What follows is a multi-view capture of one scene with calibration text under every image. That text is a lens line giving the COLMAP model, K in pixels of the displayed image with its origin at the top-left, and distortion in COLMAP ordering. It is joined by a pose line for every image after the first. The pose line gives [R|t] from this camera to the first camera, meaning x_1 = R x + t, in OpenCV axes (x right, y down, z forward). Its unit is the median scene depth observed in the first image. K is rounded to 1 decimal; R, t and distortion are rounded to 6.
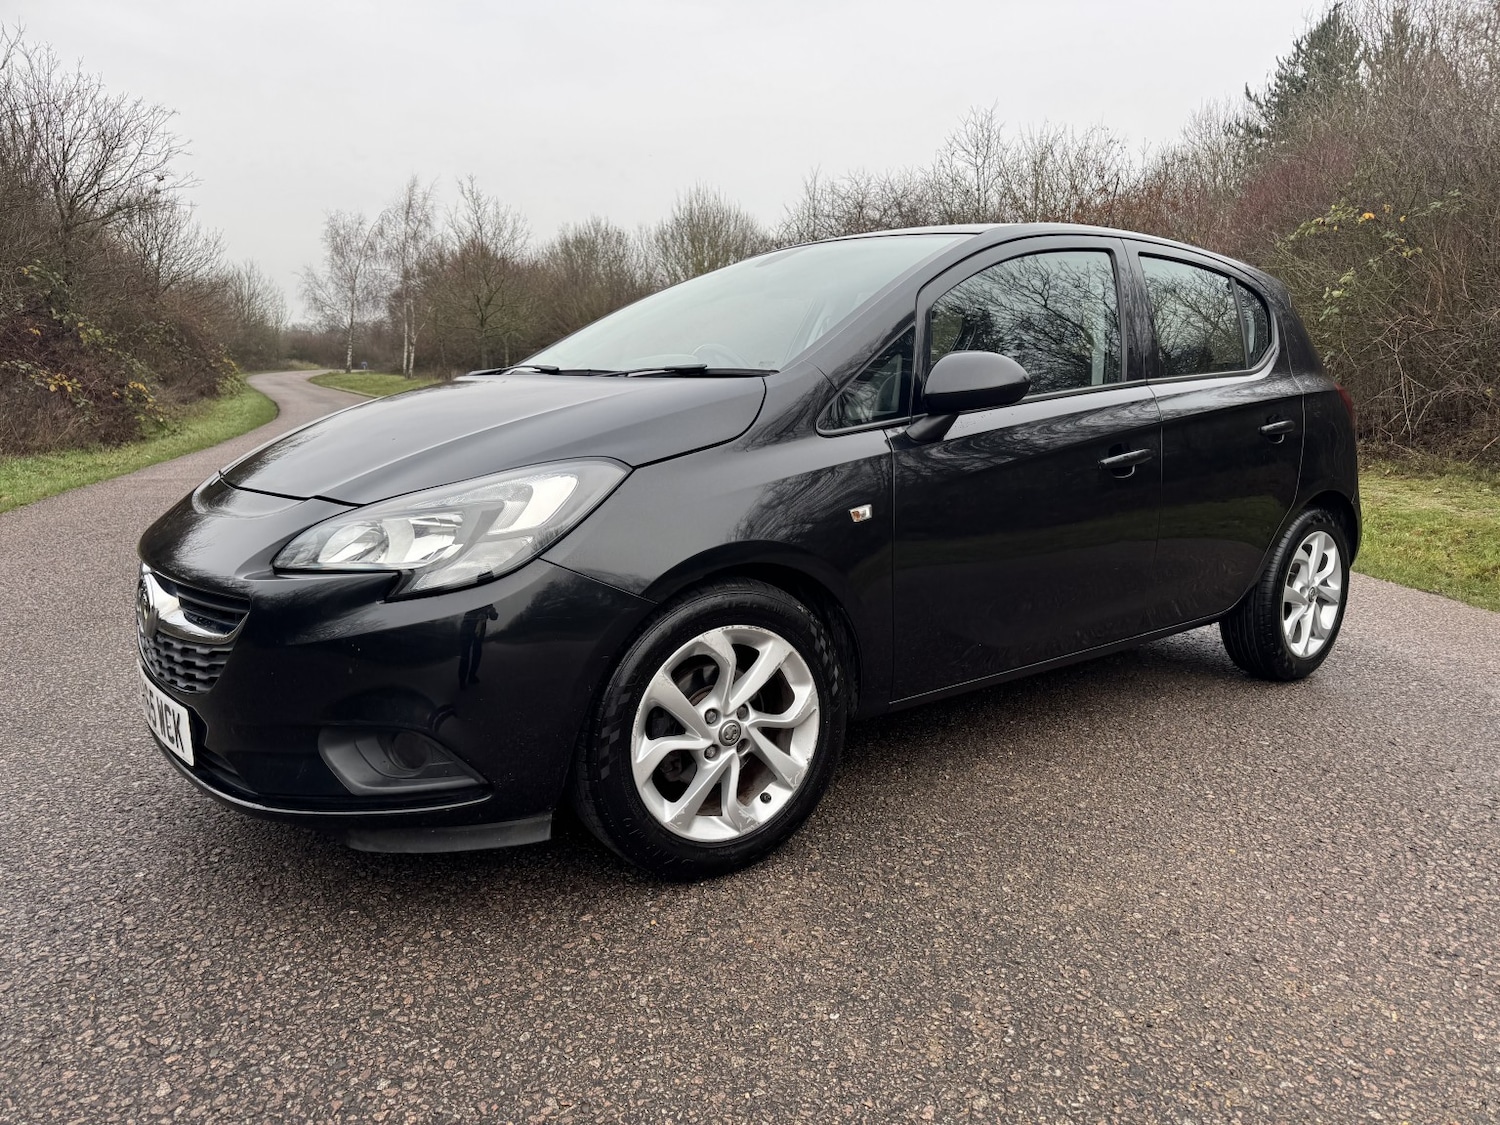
lens RADIAL K [[1071.4, 0, 747.5], [0, 1071.4, 578.5], [0, 0, 1]] dist [0.017177, -0.019087]
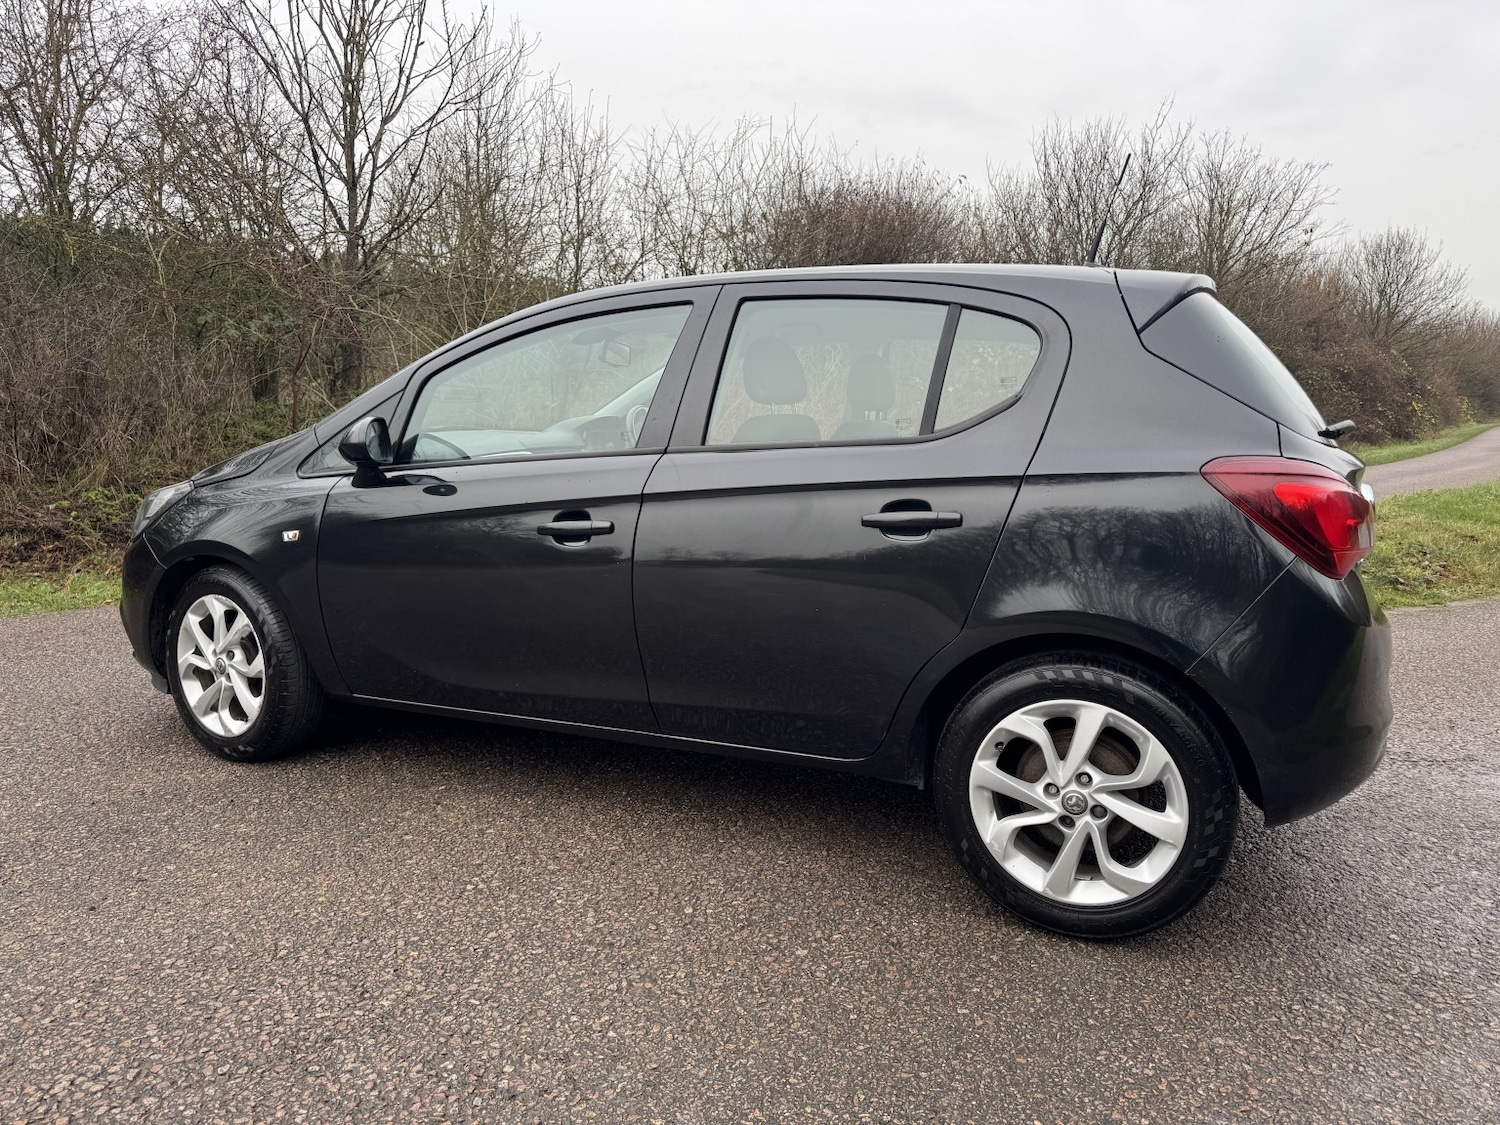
lens RADIAL K [[1071.4, 0, 753.0], [0, 1071.4, 562.2], [0, 0, 1]] dist [0.017177, -0.019087]
pose [[0.453795, 0.112667, -0.883955, 0.958157], [-0.159029, 0.986290, 0.044071, -0.112069], [0.876801, 0.120575, 0.465491, 0.534192]]
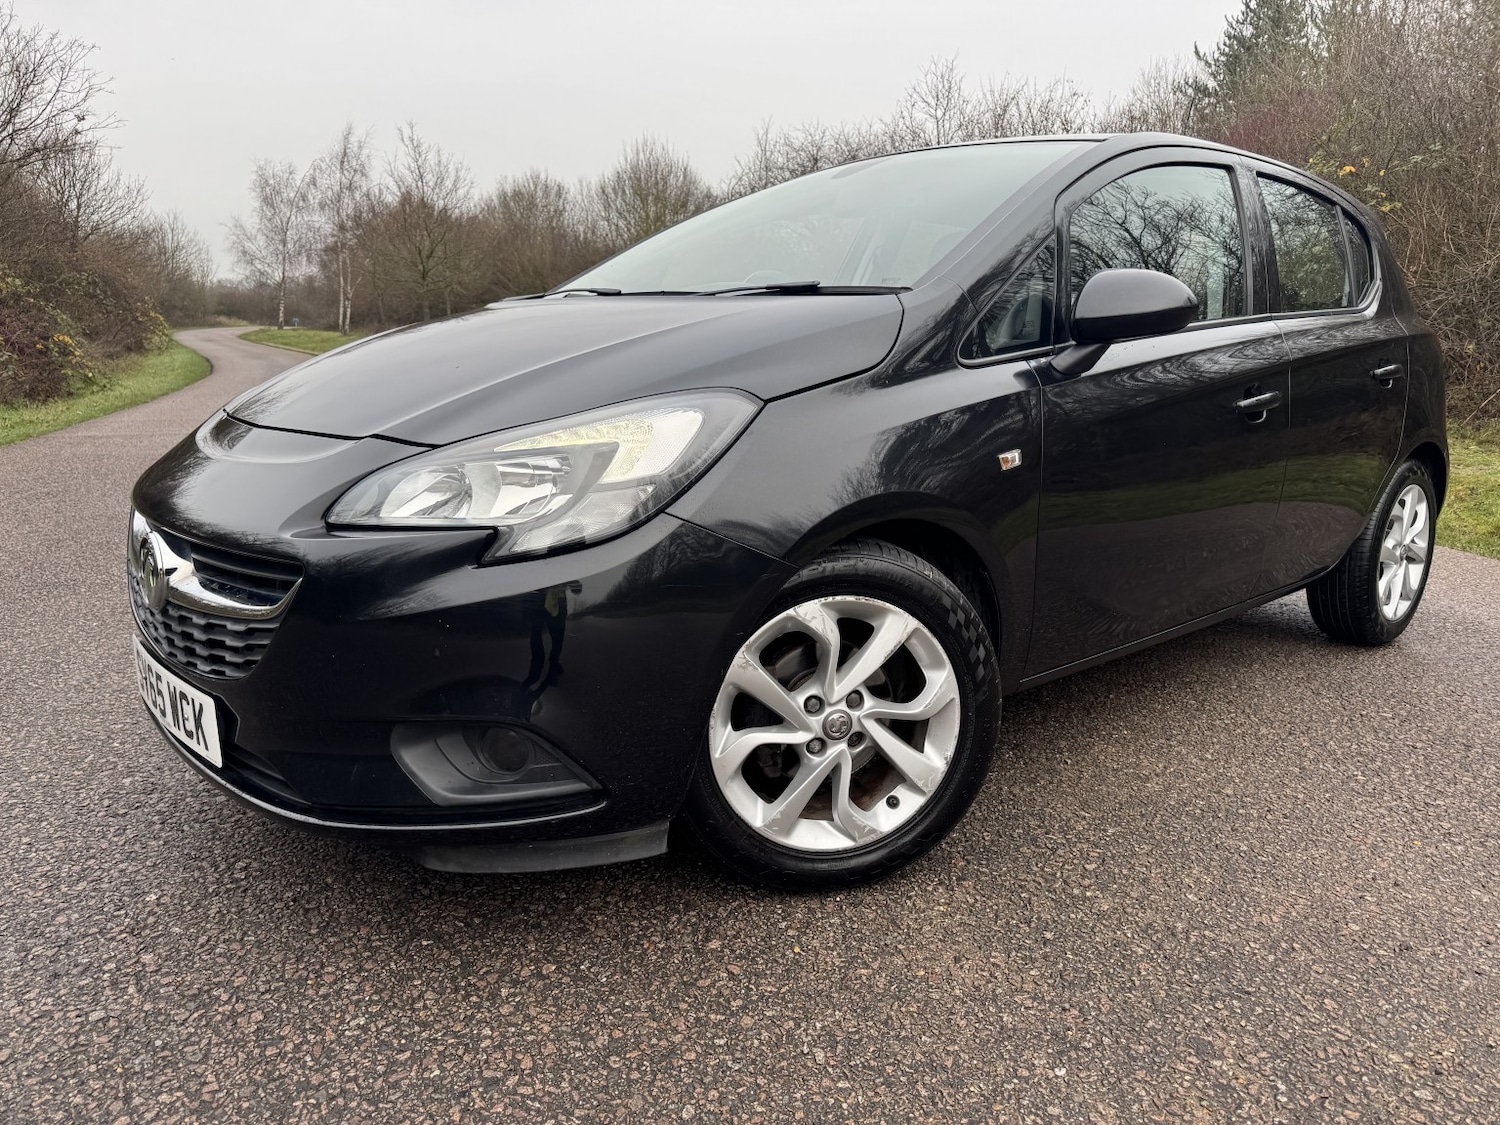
lens RADIAL K [[1071.4, 0, 741.9], [0, 1071.4, 578.2], [0, 0, 1]] dist [0.017177, -0.019087]
pose [[0.998782, -0.005627, 0.049021, -0.093261], [0.003905, 0.999374, 0.035149, 0.002074], [-0.049188, -0.034915, 0.998179, 0.099904]]
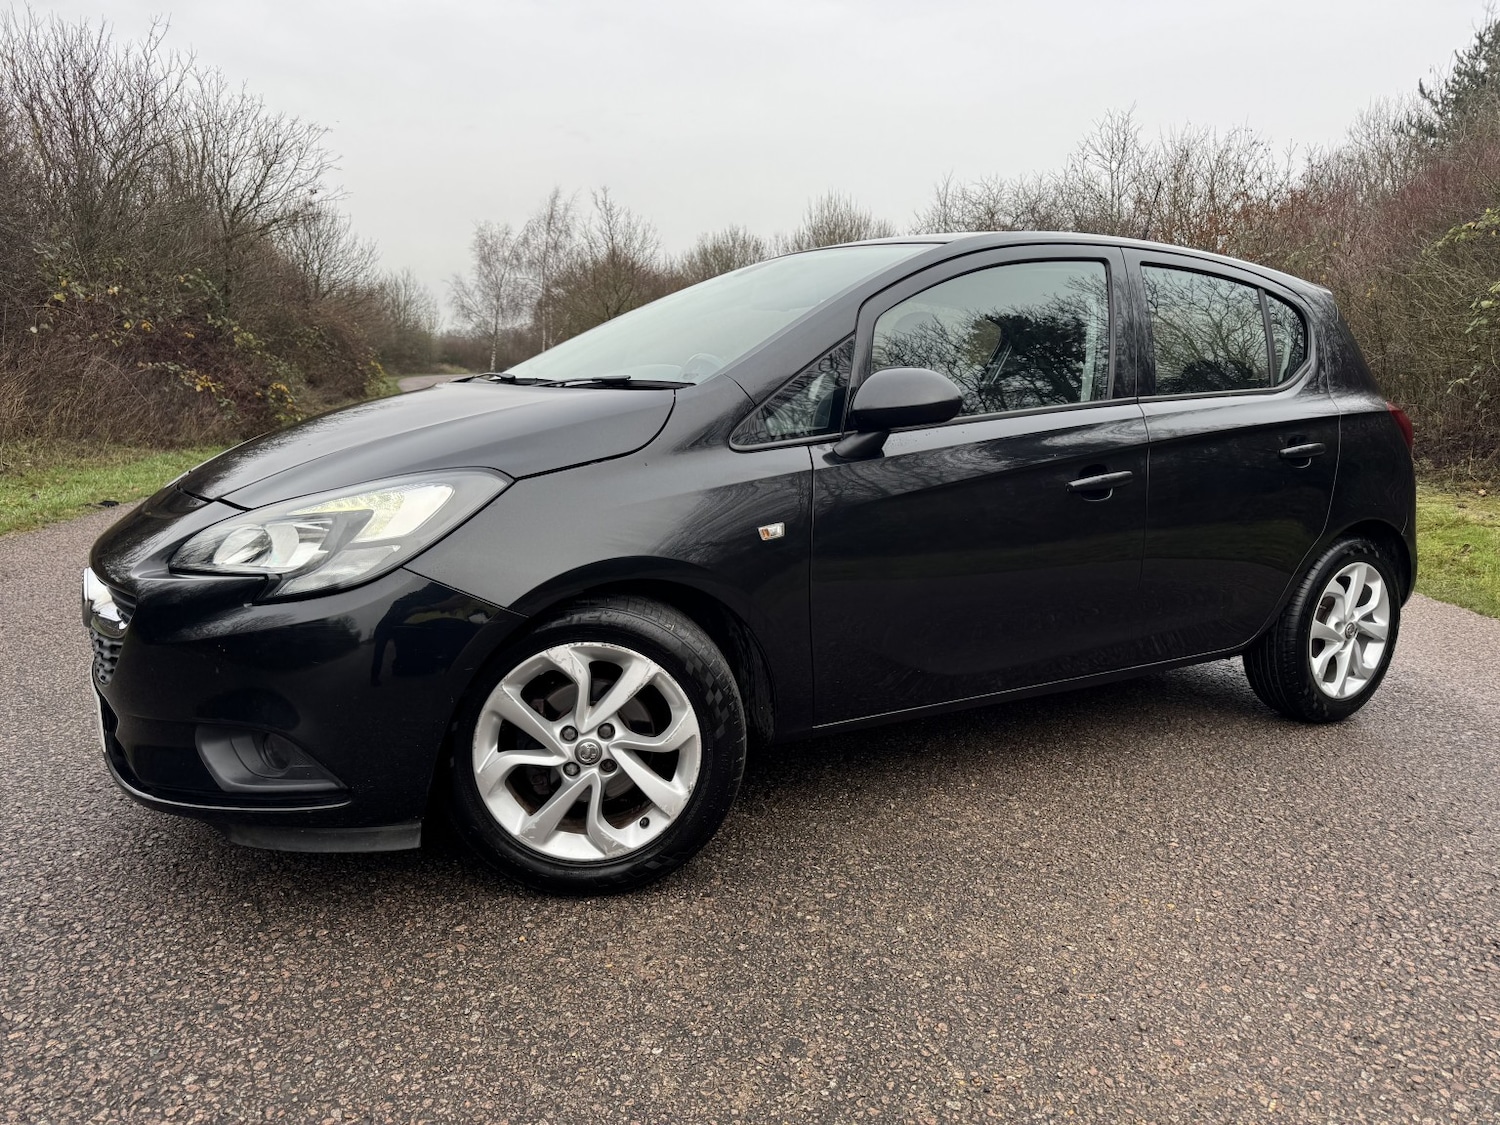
lens RADIAL K [[1071.4, 0, 745.1], [0, 1071.4, 576.6], [0, 0, 1]] dist [0.017177, -0.019087]
pose [[0.991727, 0.034497, -0.123645, 0.124467], [-0.035538, 0.999349, -0.006220, -0.007251], [0.123349, 0.010563, 0.992307, 0.021740]]
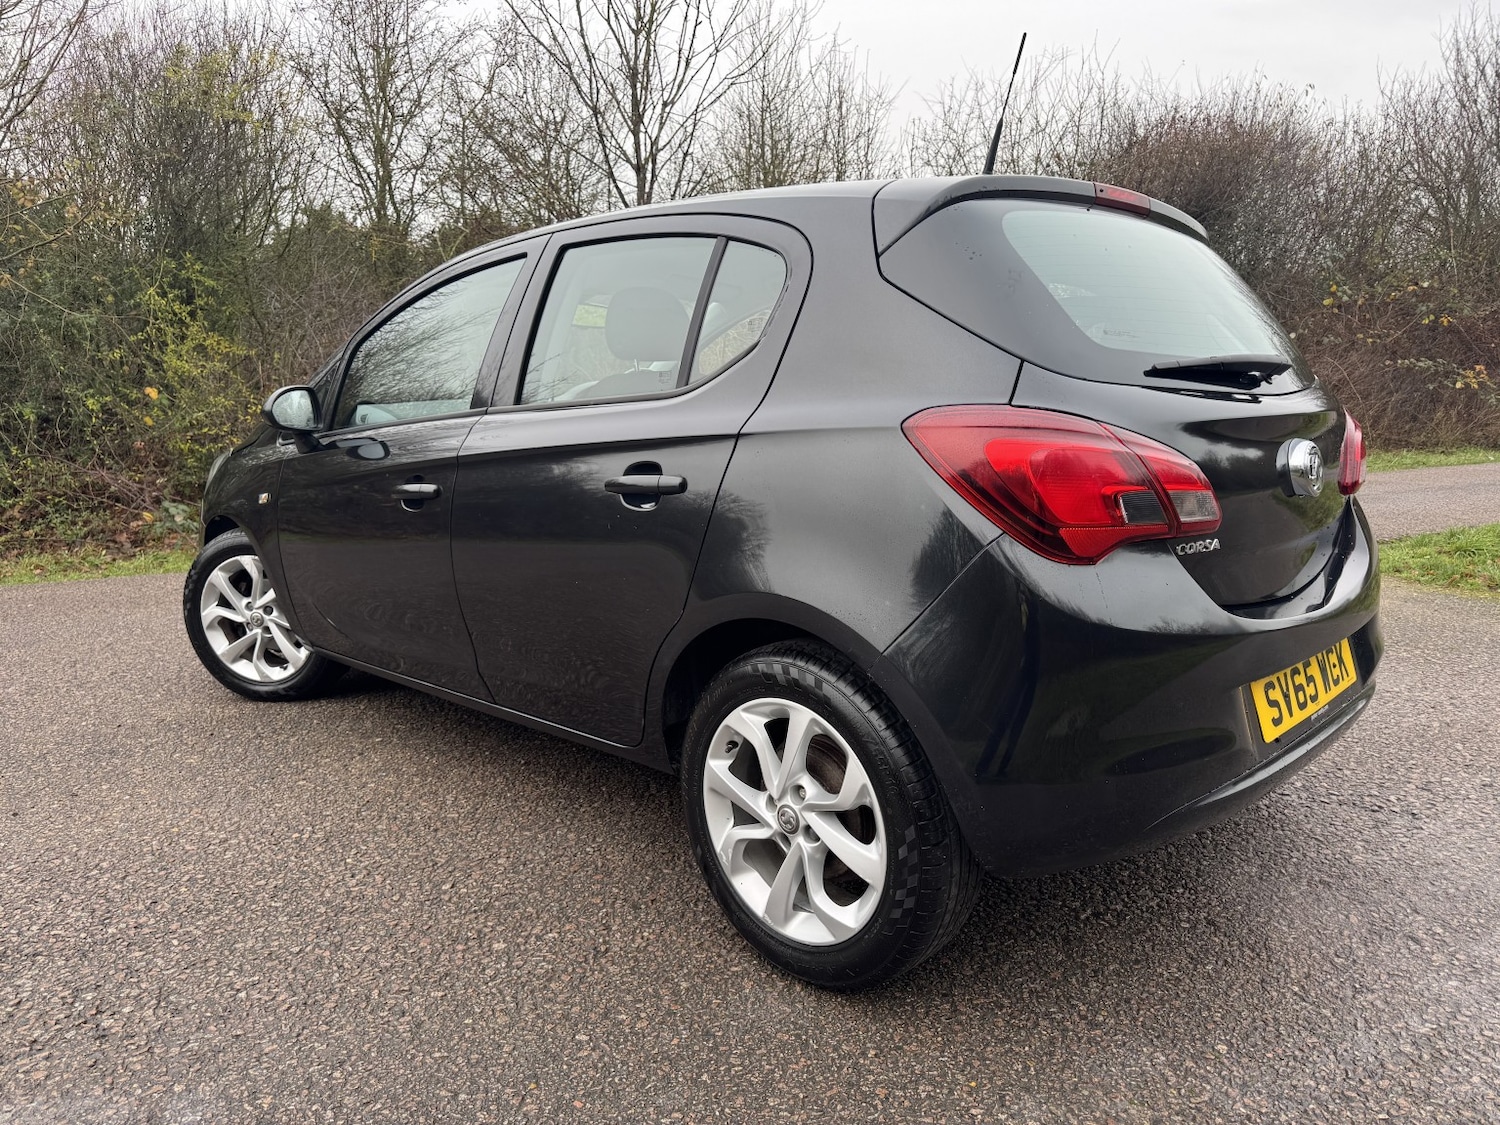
lens RADIAL K [[1071.4, 0, 735.1], [0, 1071.4, 563.6], [0, 0, 1]] dist [0.017177, -0.019087]
pose [[0.109655, 0.148394, -0.982830, 1.002713], [-0.152464, 0.979602, 0.130896, -0.163643], [0.982207, 0.135493, 0.130043, 0.883491]]
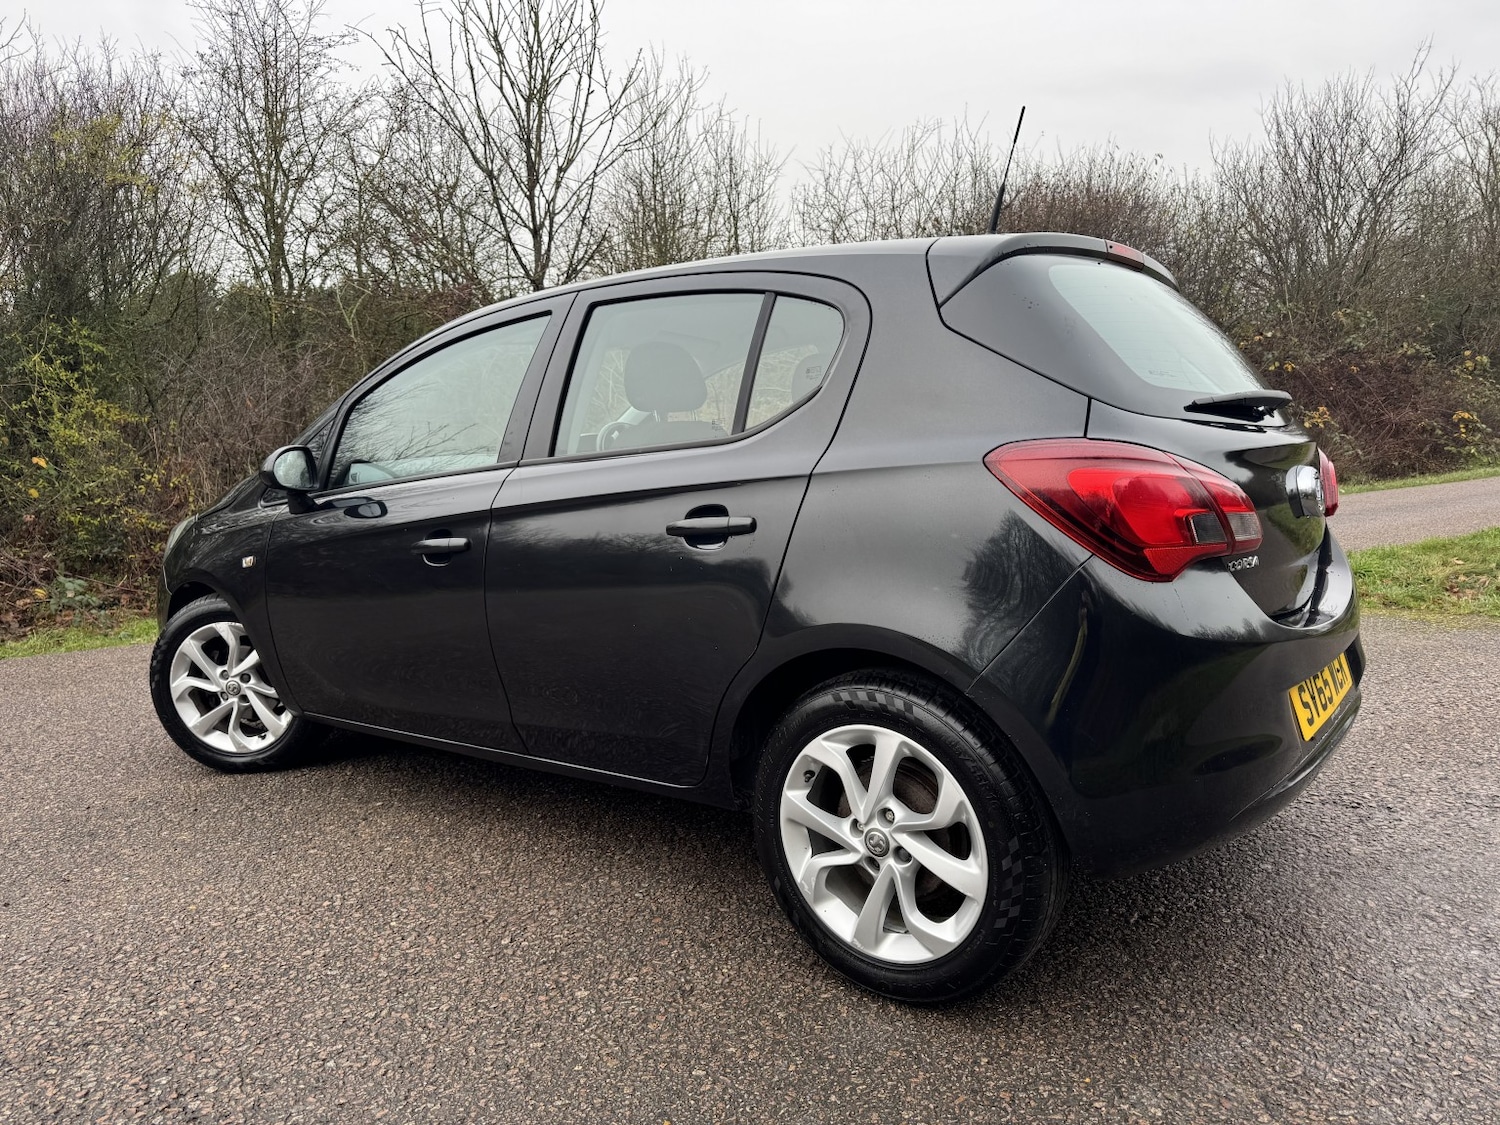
lens RADIAL K [[1071.4, 0, 736.6], [0, 1071.4, 557.5], [0, 0, 1]] dist [0.017177, -0.019087]
pose [[0.225538, 0.085046, -0.970515, 1.008440], [-0.123389, 0.990654, 0.058137, -0.142828], [0.966389, 0.106638, 0.233924, 0.785036]]
